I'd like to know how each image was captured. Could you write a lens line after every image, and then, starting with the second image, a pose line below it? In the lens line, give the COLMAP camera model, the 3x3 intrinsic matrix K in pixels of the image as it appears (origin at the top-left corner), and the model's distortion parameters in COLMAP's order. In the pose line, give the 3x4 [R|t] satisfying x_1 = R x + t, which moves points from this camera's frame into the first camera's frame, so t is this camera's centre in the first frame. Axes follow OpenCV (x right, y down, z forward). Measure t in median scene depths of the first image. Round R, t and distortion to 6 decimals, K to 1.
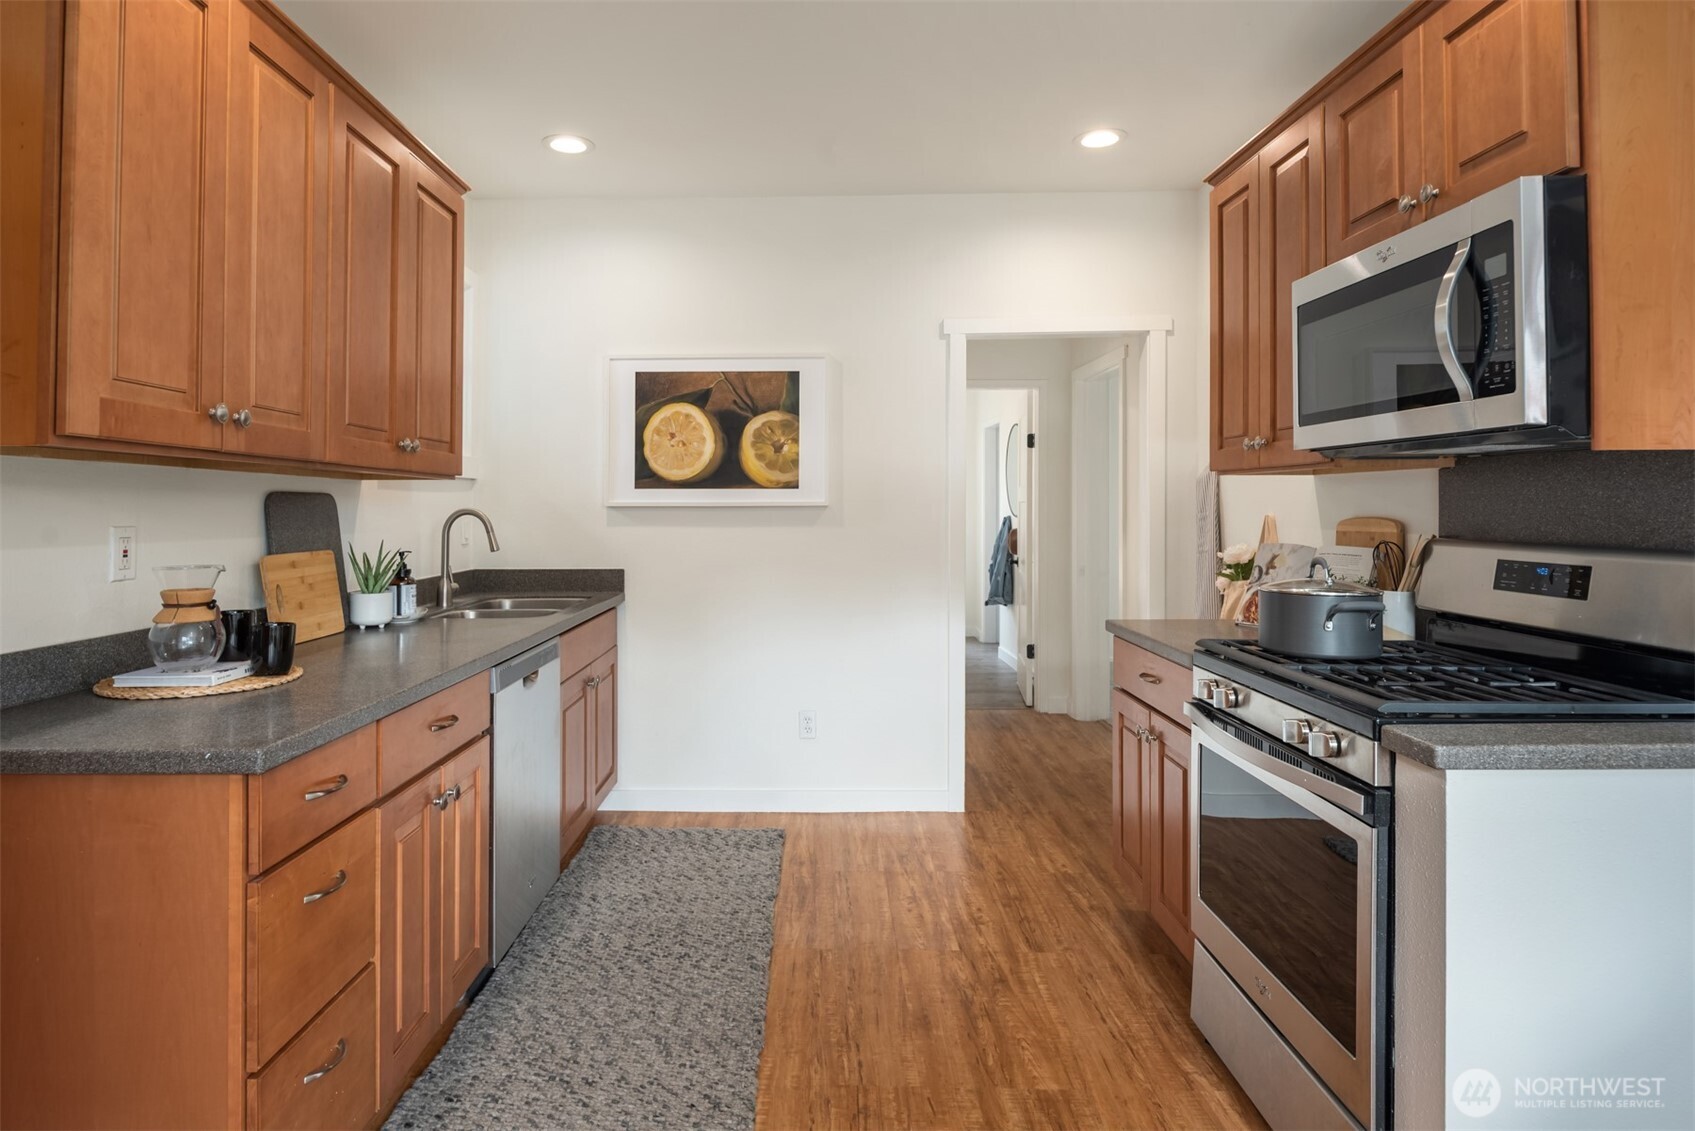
lens RADIAL K [[942.0, 0, 834.3], [0, 942.0, 487.0], [0, 0, 1]] dist [-0.005151, -0.002156]
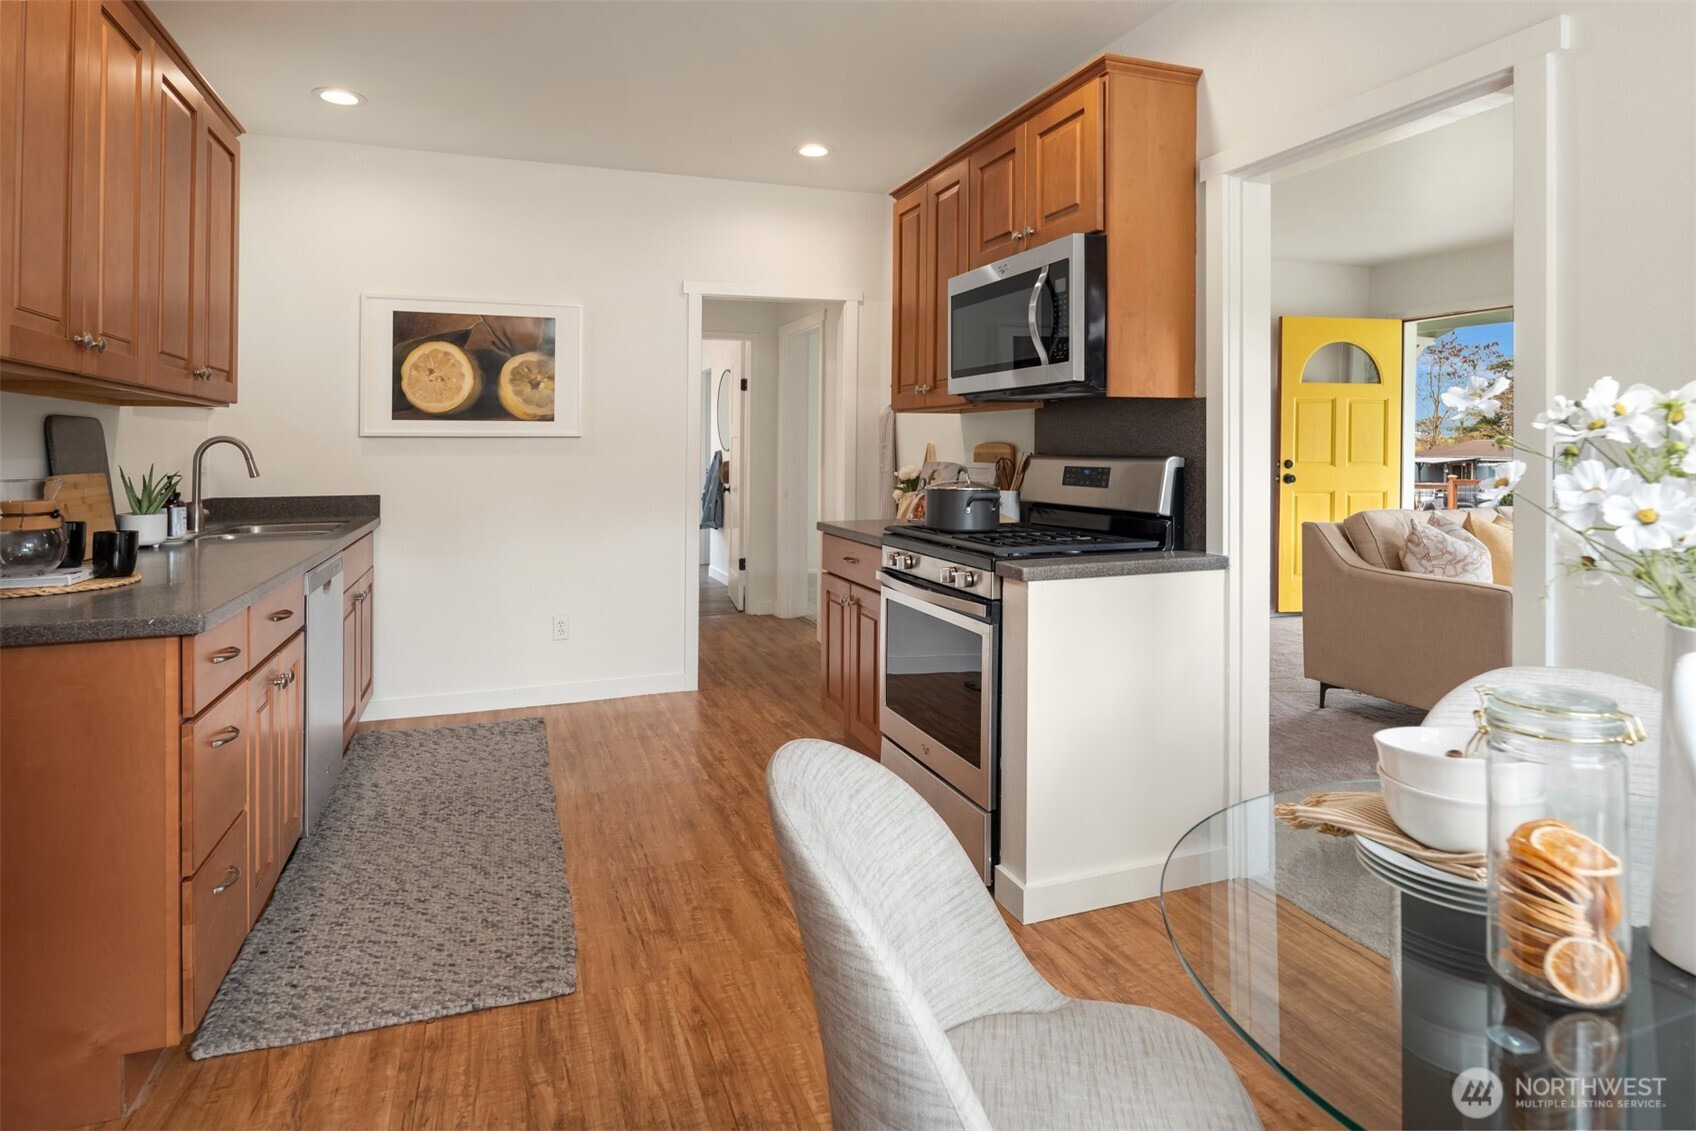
lens RADIAL K [[902.7, 0, 847.9], [0, 902.7, 444.9], [0, 0, 1]] dist [-0.000697, -0.000524]
pose [[0.940326, 0.002526, 0.340267, -0.112119], [-0.008385, 0.999841, 0.015748, 0.015056], [-0.340173, -0.017661, 0.940197, -0.222042]]
